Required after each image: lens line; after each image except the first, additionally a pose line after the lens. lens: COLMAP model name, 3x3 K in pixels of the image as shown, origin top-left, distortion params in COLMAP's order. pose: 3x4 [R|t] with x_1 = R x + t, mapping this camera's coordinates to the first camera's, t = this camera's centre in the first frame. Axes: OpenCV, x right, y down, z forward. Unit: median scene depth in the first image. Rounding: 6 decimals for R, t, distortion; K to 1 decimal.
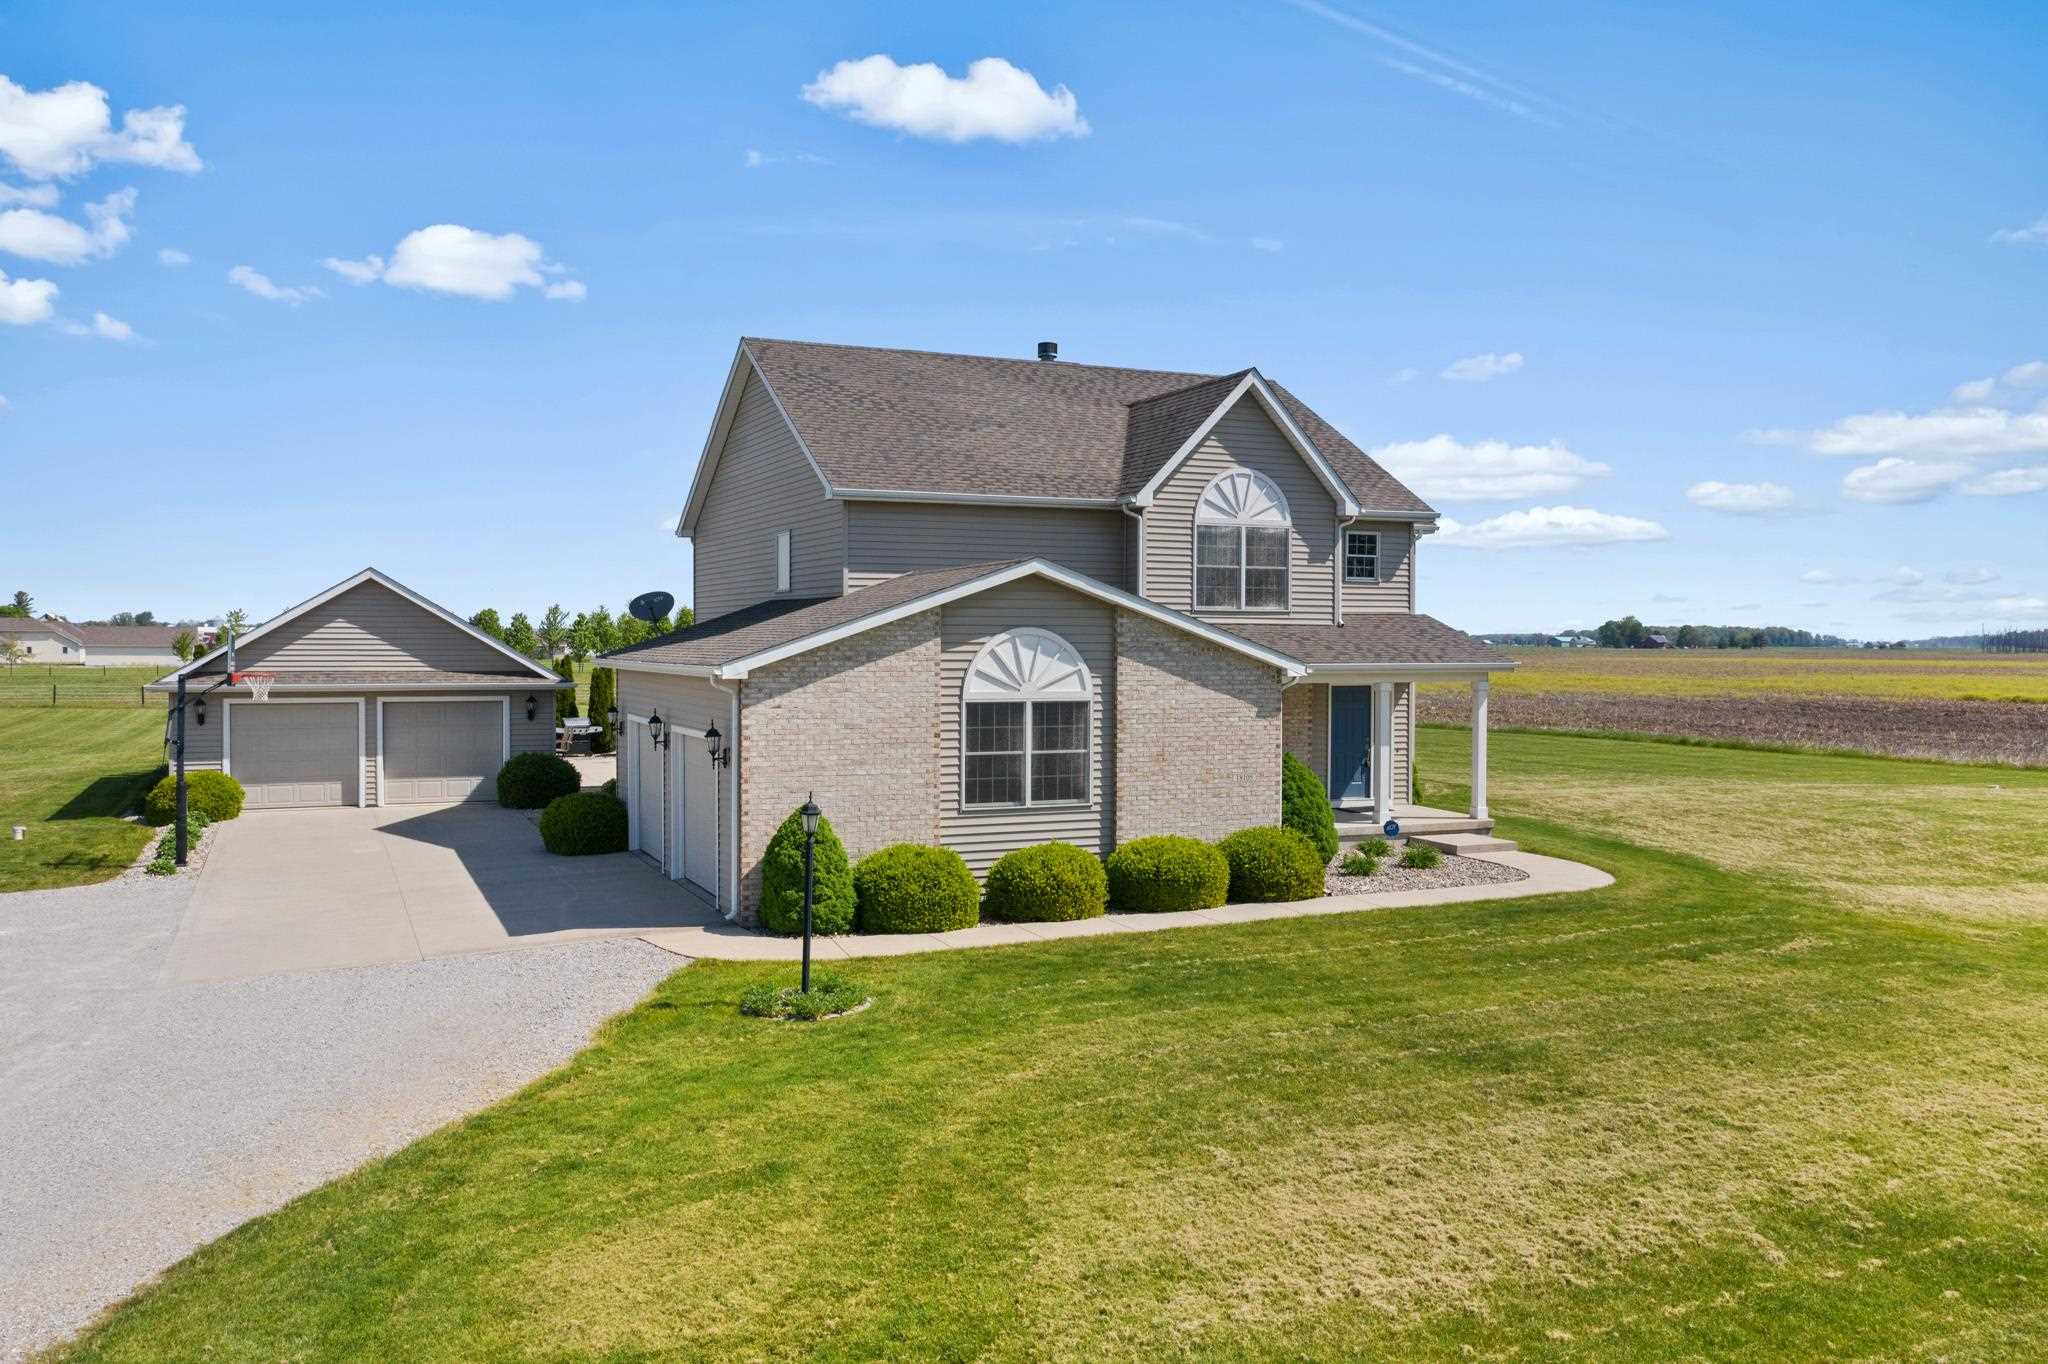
lens RADIAL K [[1617.4, 0, 1030.1], [0, 1617.4, 661.6], [0, 0, 1]] dist [-0.014599, 0.000228]
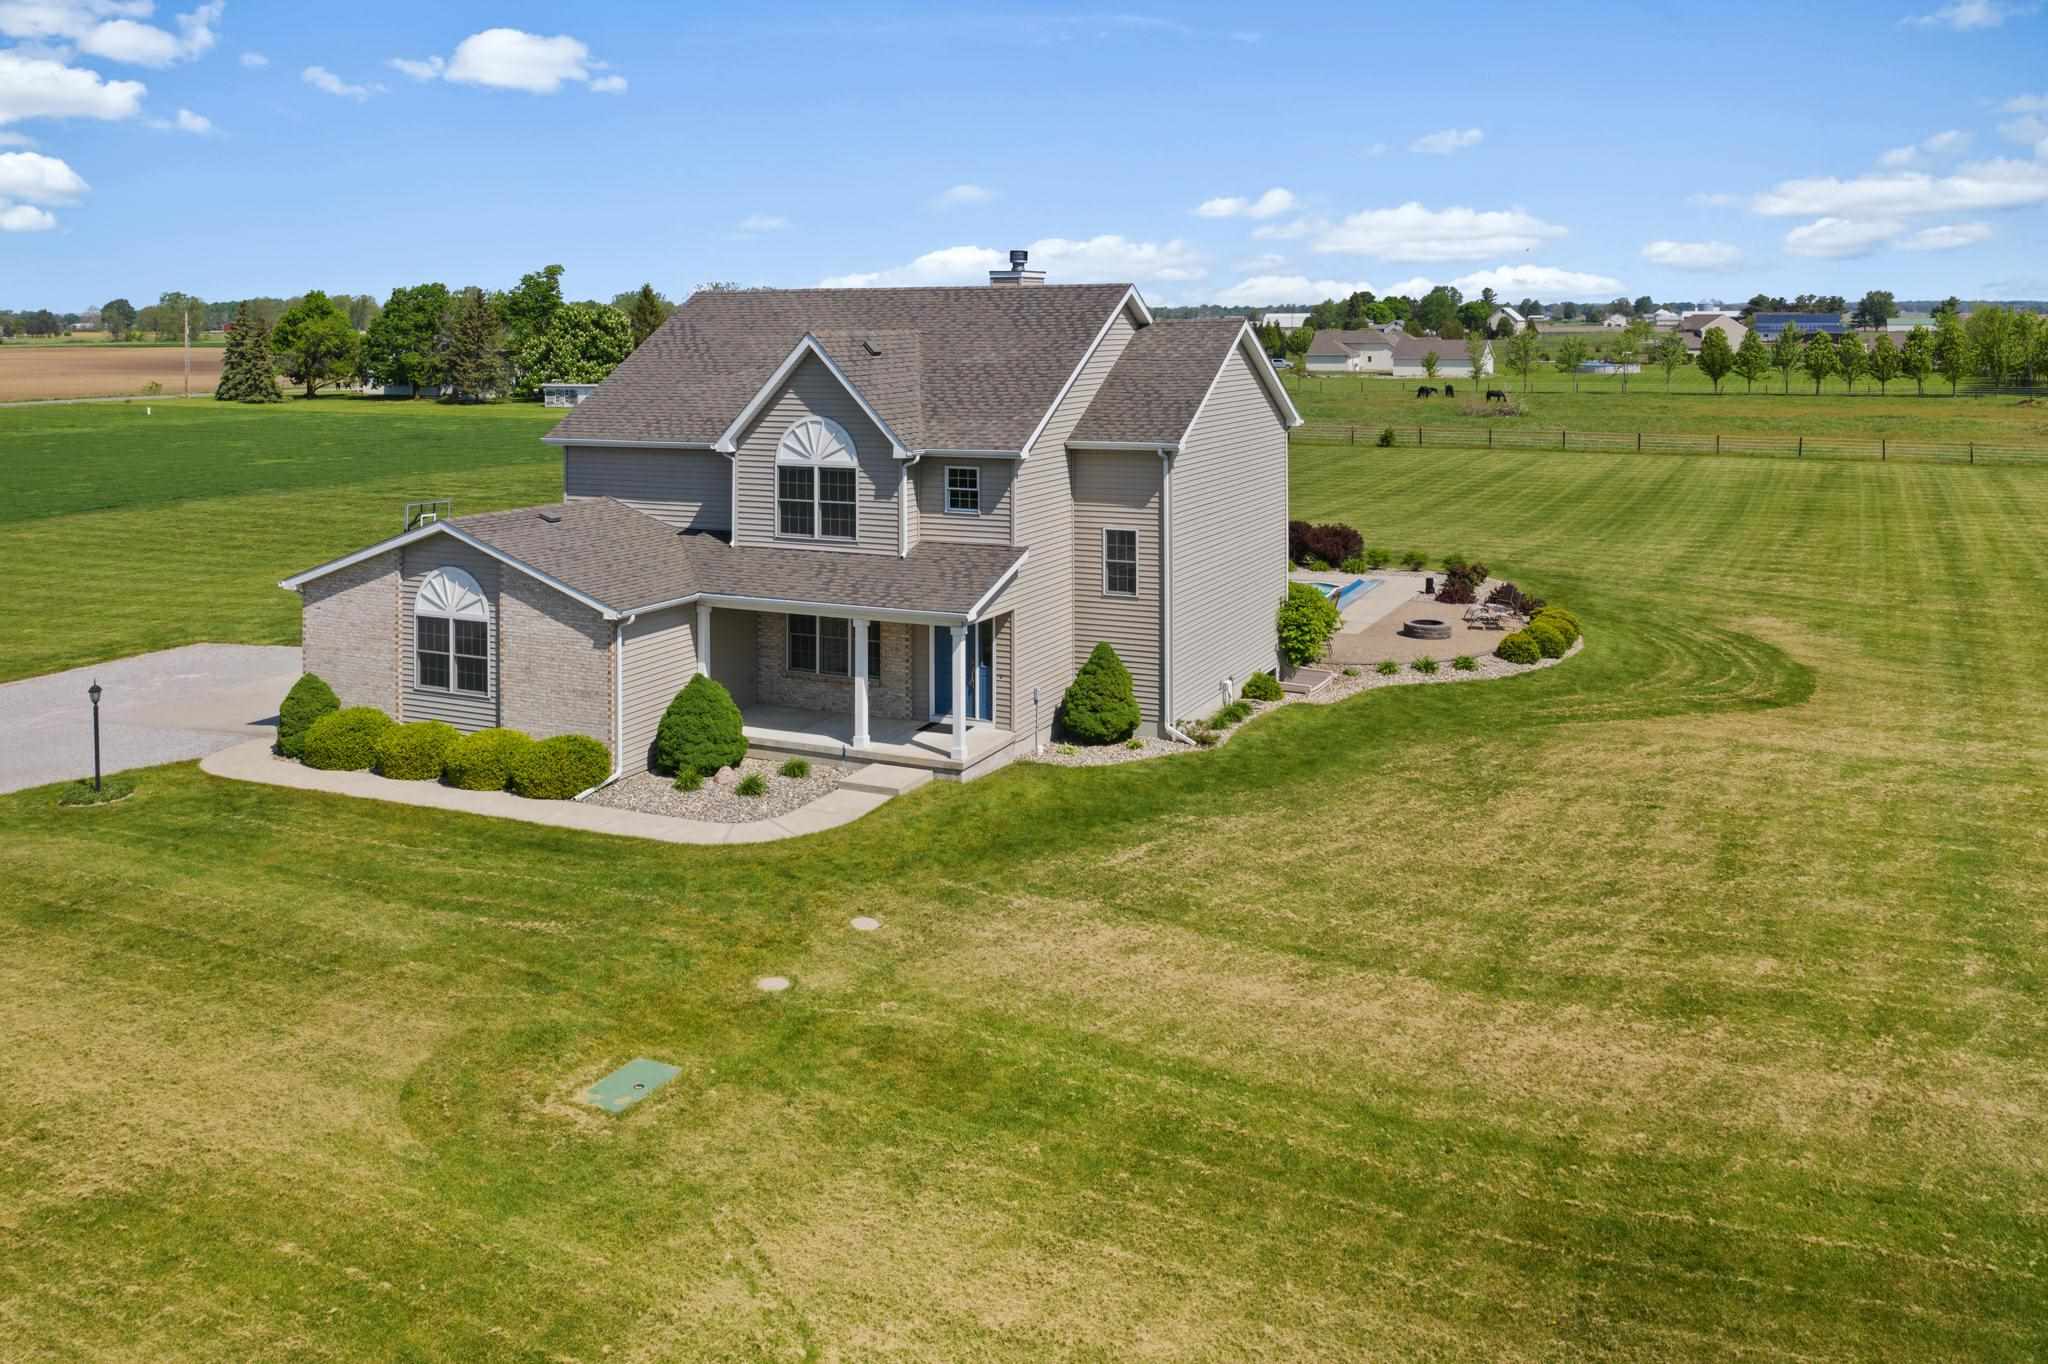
lens RADIAL K [[1679.0, 0, 1029.6], [0, 1679.0, 311.1], [0, 0, 1]] dist [0.000589, -0.005780]
pose [[0.648477, -0.012408, -0.761134, 1.427756], [-0.001427, 0.999846, -0.017515, -0.216372], [0.761233, 0.012444, 0.648359, 0.416600]]
